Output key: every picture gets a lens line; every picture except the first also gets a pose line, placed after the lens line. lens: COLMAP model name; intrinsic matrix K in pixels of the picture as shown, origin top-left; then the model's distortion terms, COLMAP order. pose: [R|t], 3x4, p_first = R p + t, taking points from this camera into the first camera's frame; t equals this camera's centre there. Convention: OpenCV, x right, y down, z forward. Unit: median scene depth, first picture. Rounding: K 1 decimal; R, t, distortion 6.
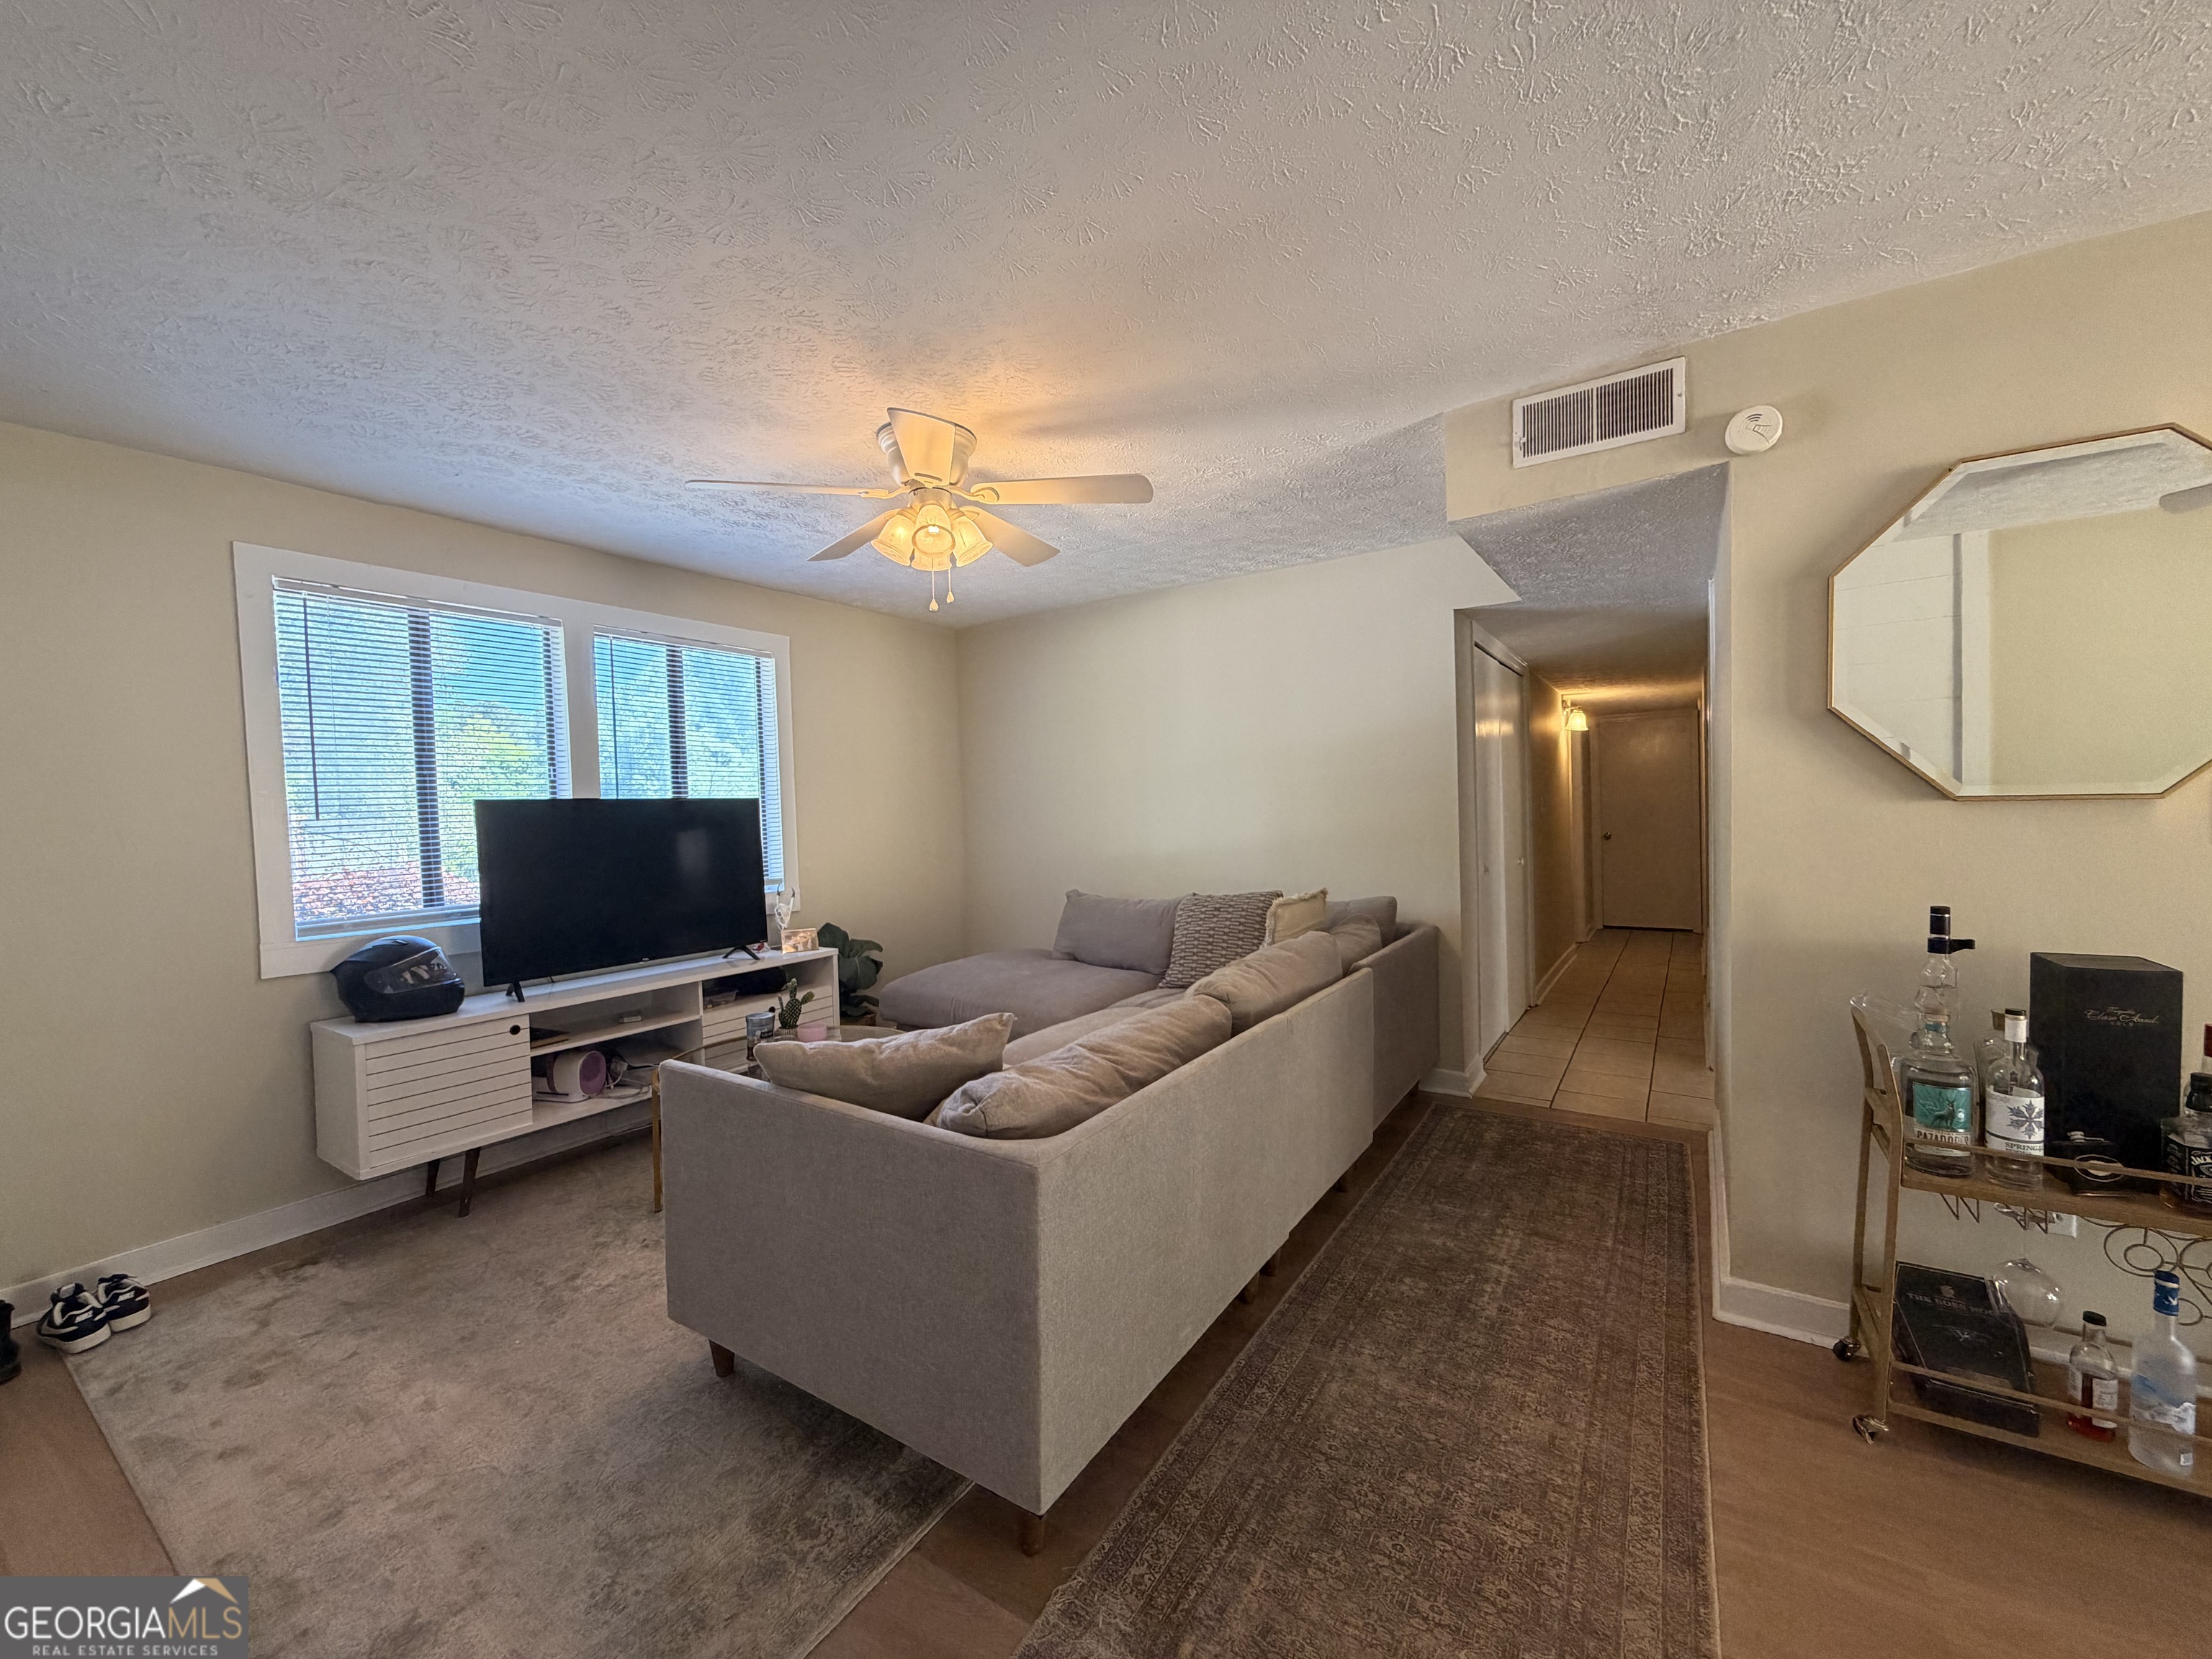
lens RADIAL K [[881.4, 0, 1101.2], [0, 881.4, 830.5], [0, 0, 1]] dist [-0.002927, 0.001231]
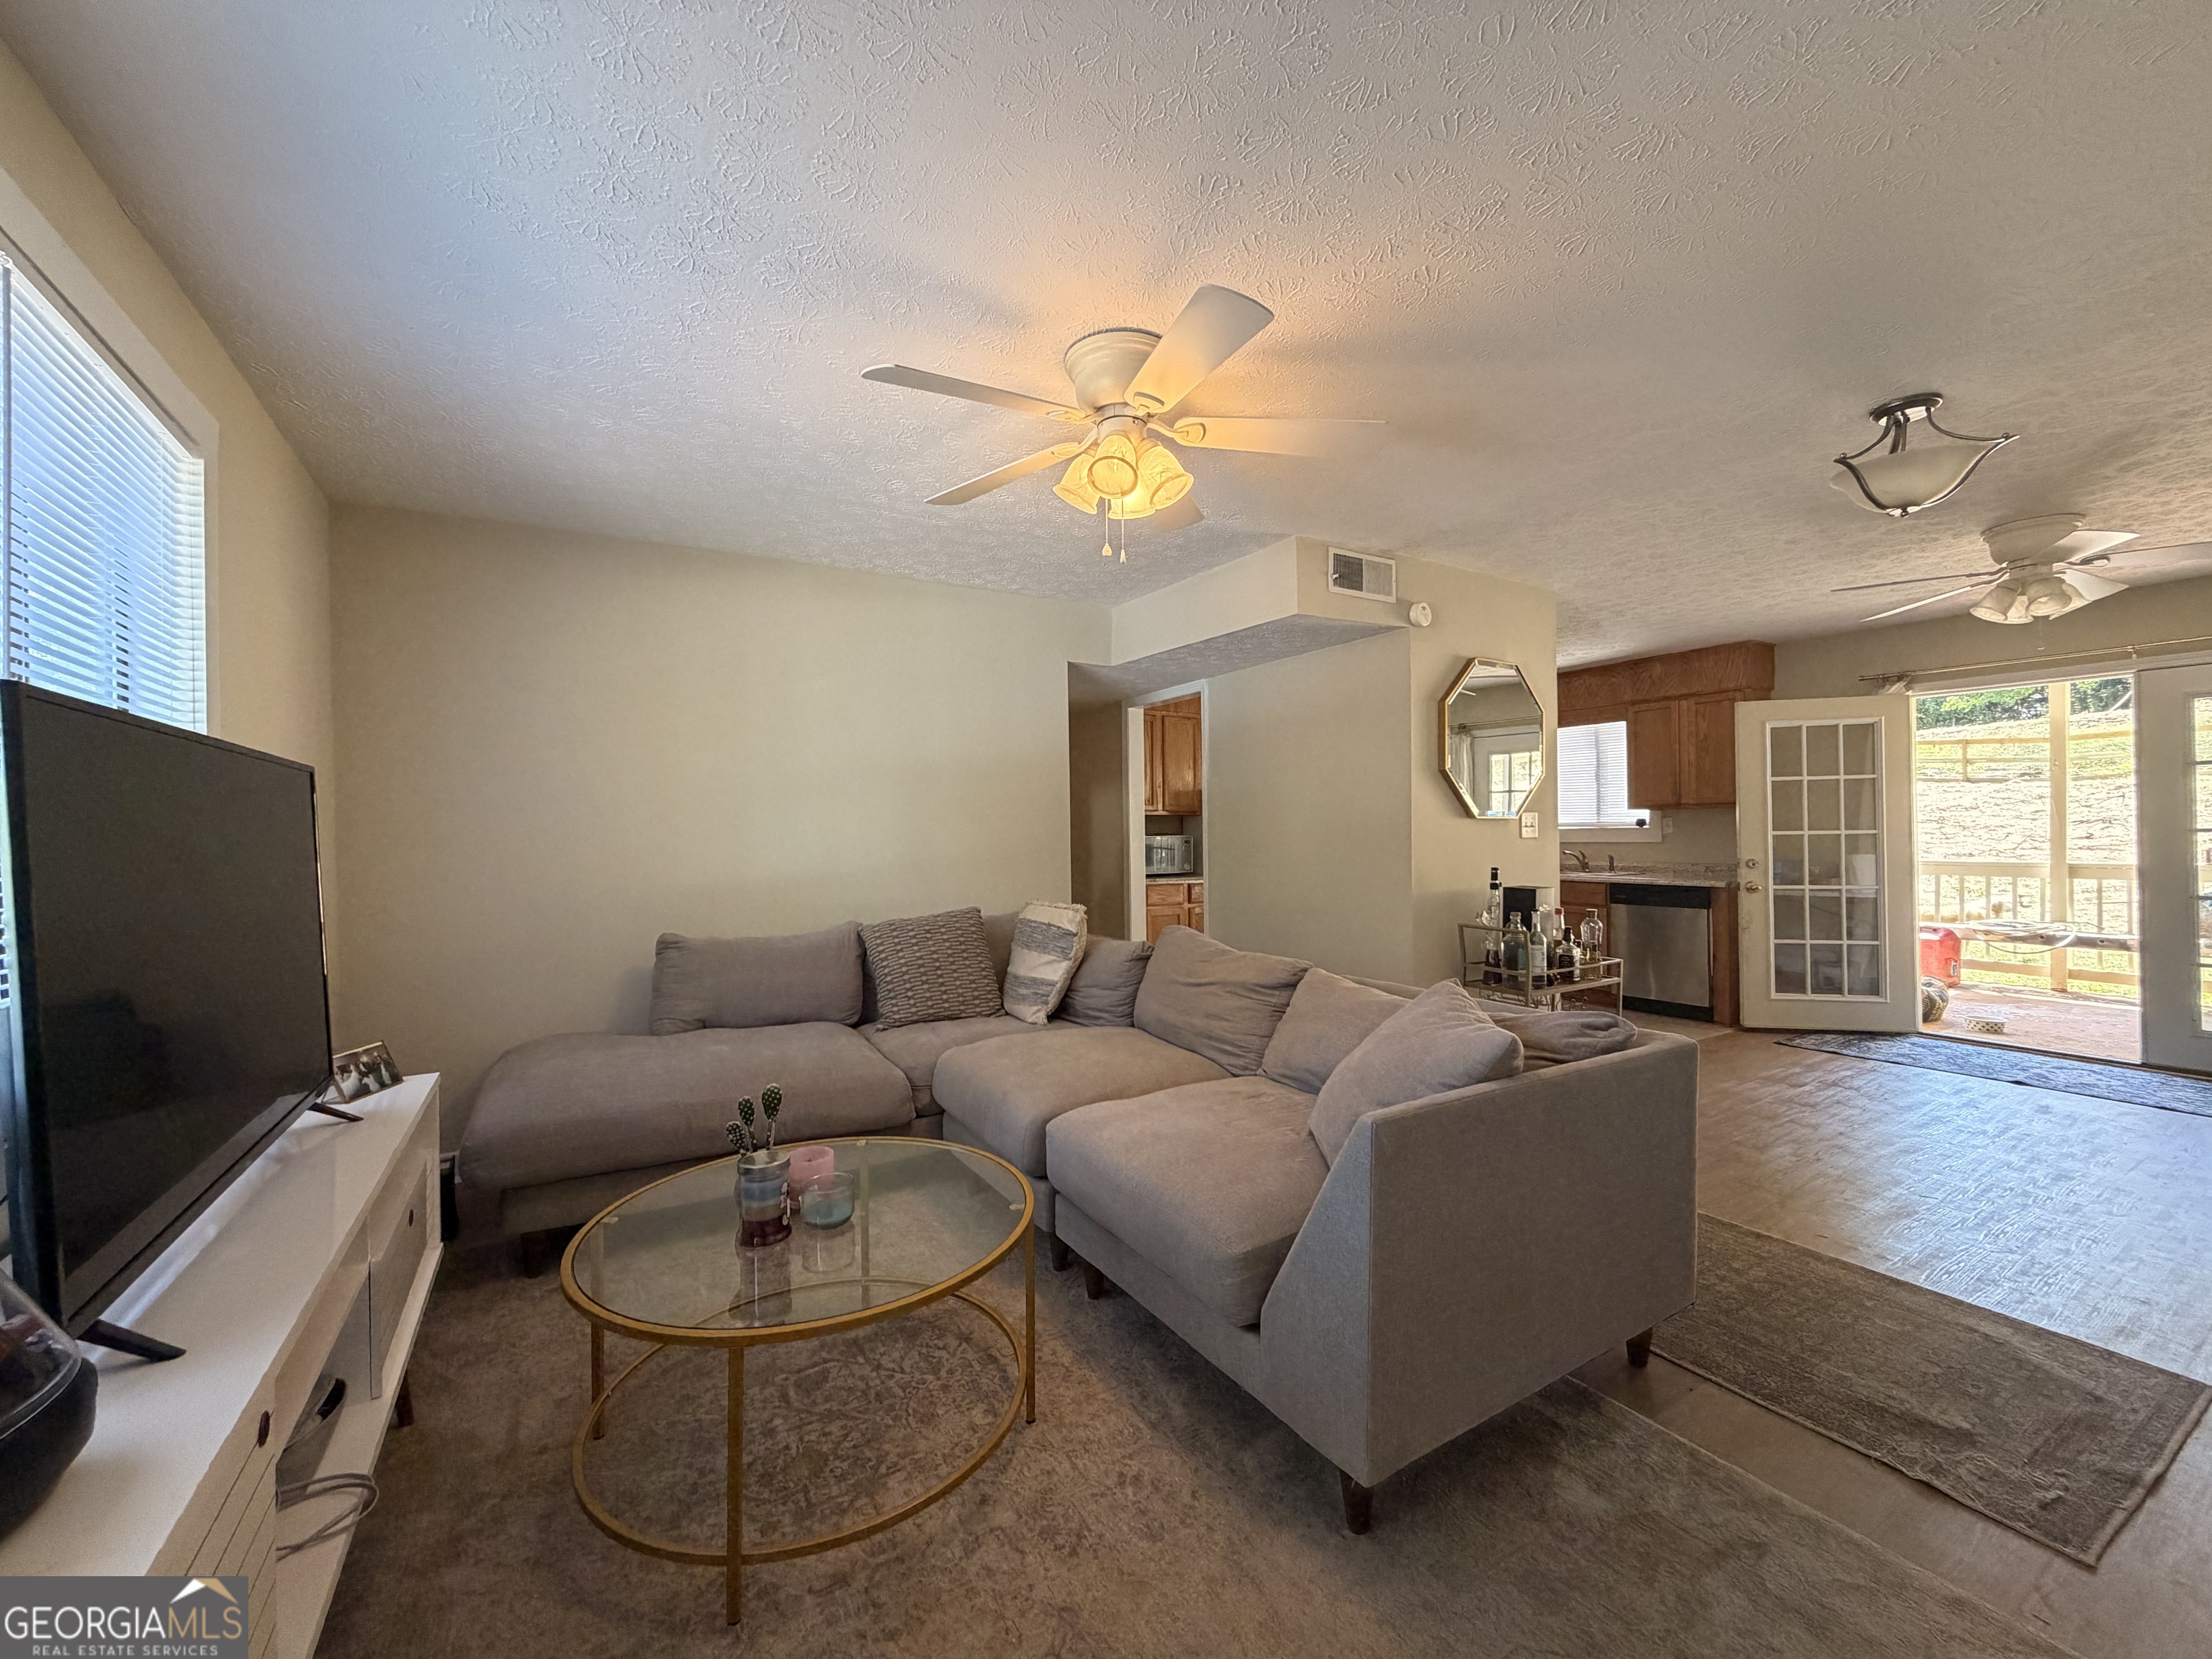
lens RADIAL K [[881.4, 0, 1102.6], [0, 881.4, 828.3], [0, 0, 1]] dist [-0.002927, 0.001231]
pose [[0.422779, 0.025249, 0.905881, -1.040064], [0.028585, 0.998743, -0.041178, 0.041000], [-0.905782, 0.043304, 0.421525, 0.738654]]
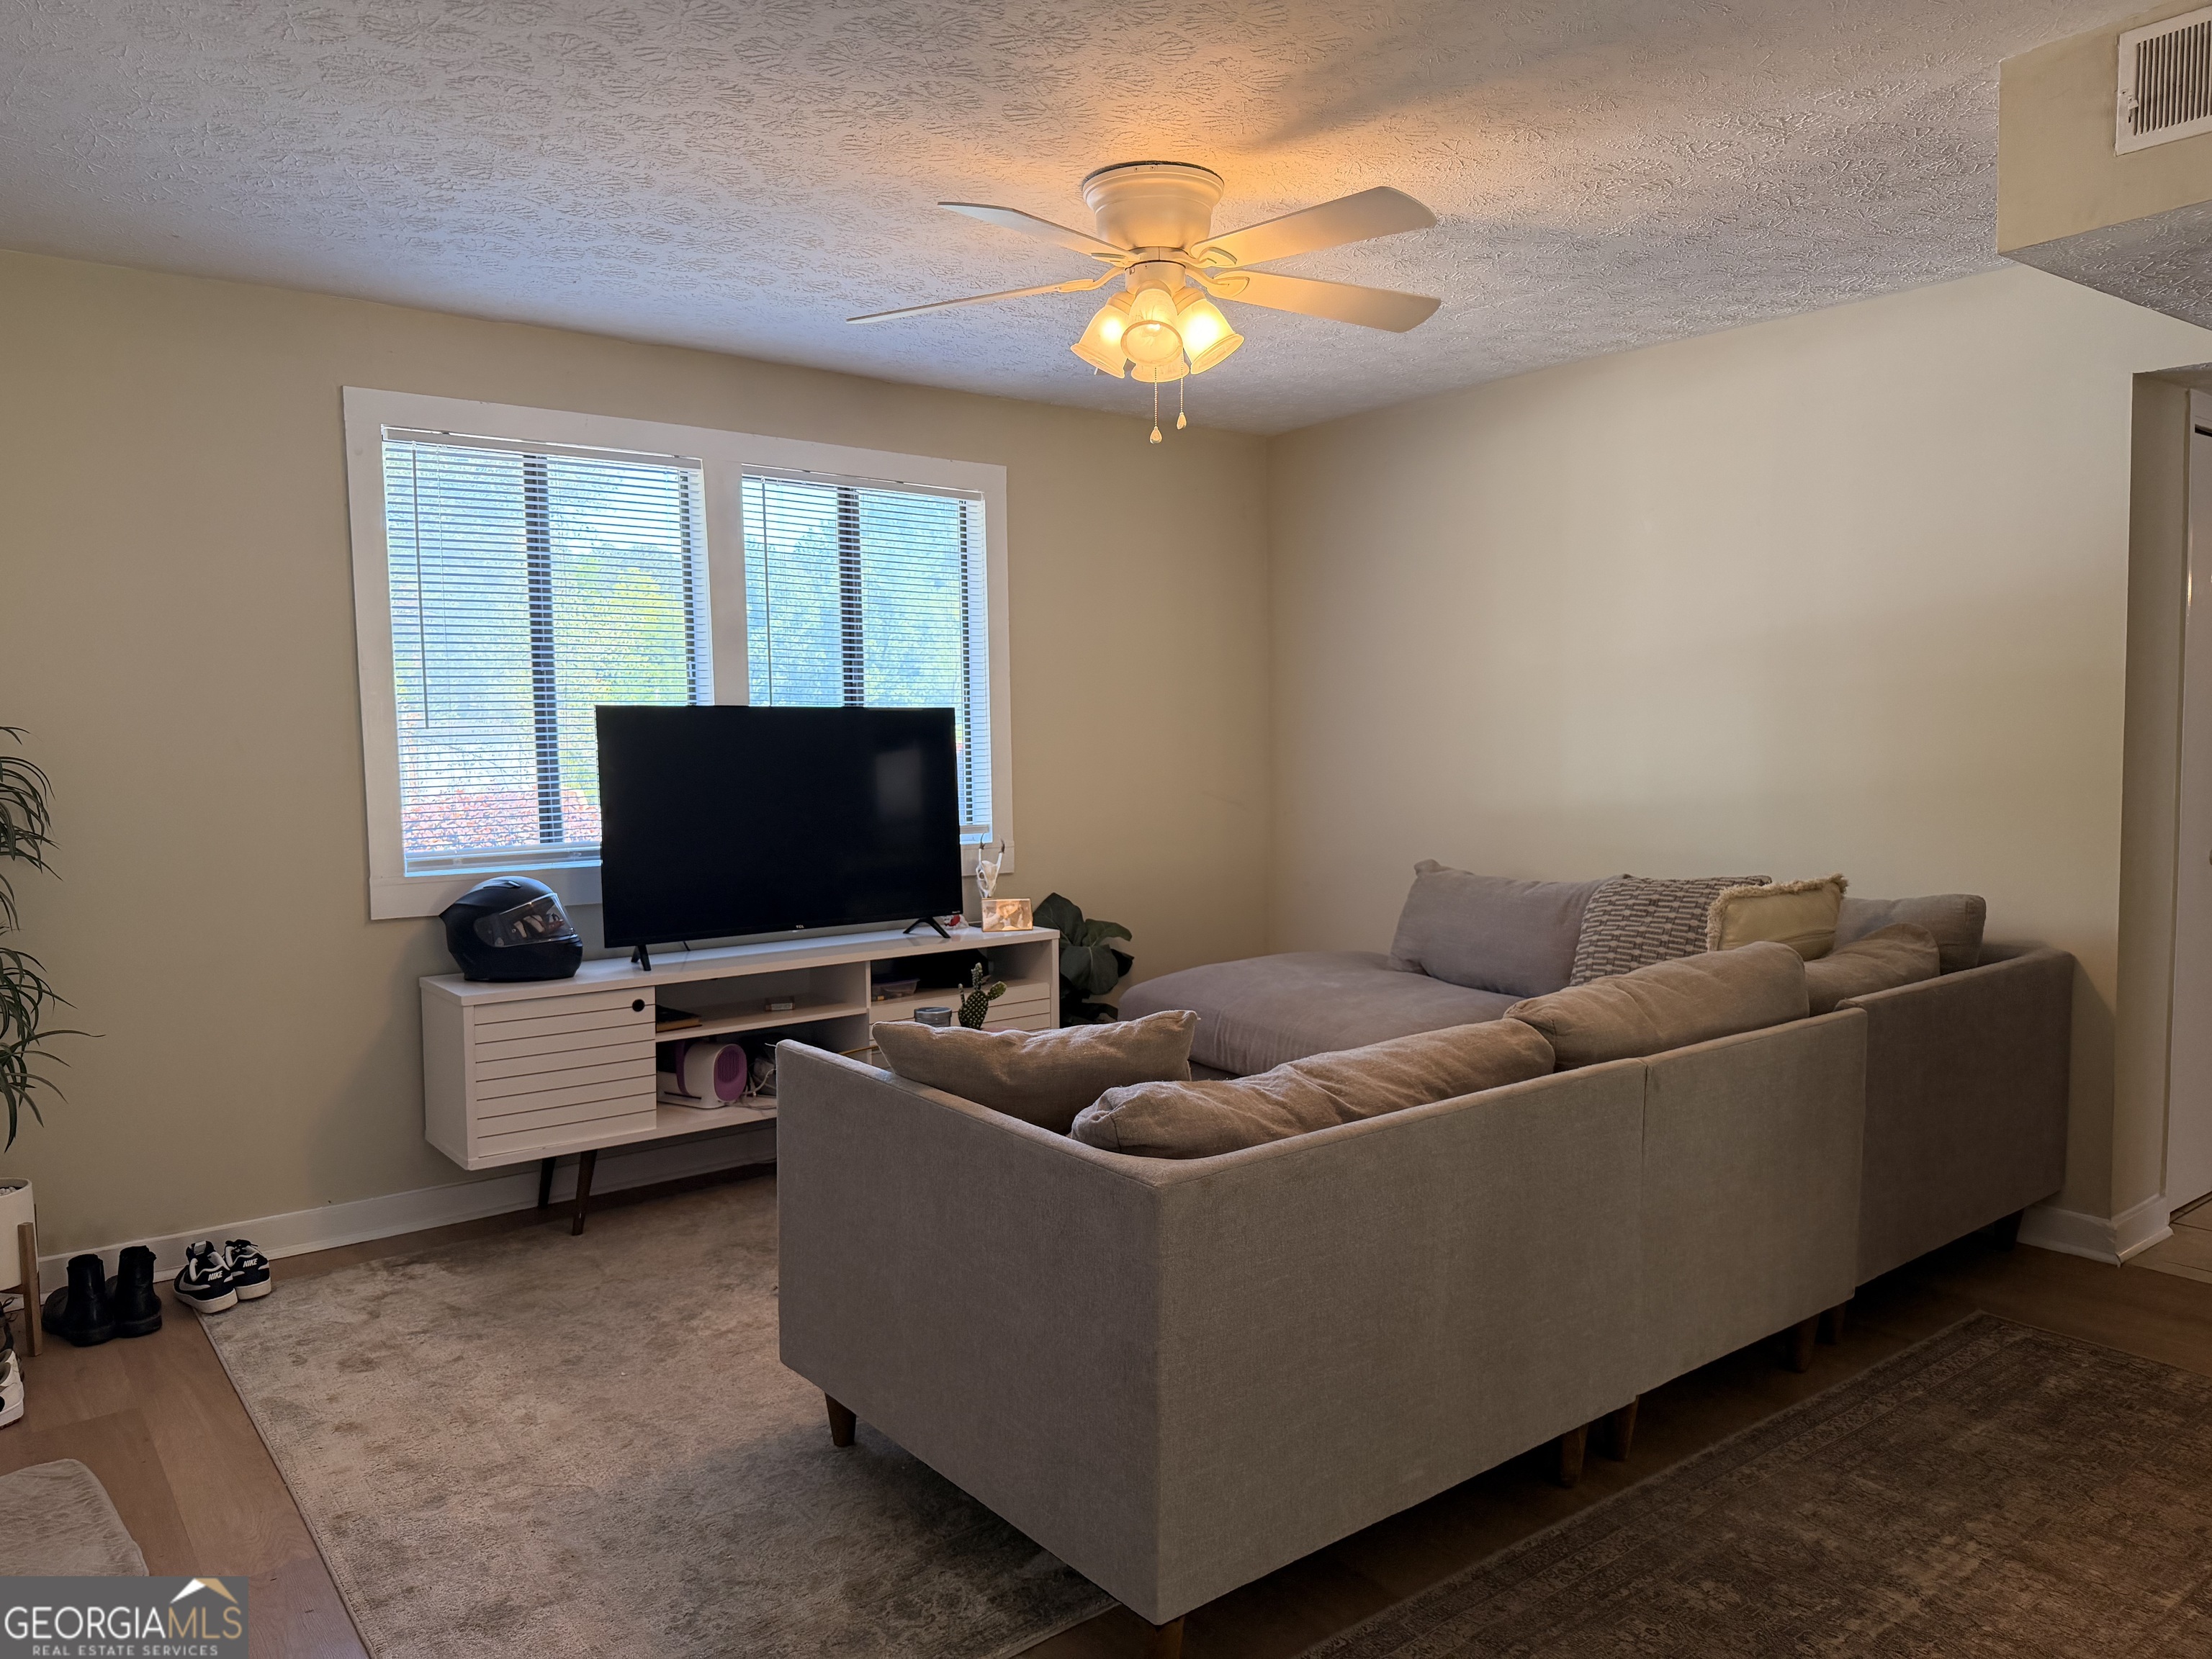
lens RADIAL K [[1555.1, 0, 1101.6], [0, 1555.1, 834.0], [0, 0, 1]] dist [0.017627, -0.019340]
pose [[0.947920, 0.039554, -0.316042, 0.181261], [-0.024106, 0.998322, 0.052642, -0.006053], [0.317595, -0.042282, 0.947283, -0.194870]]
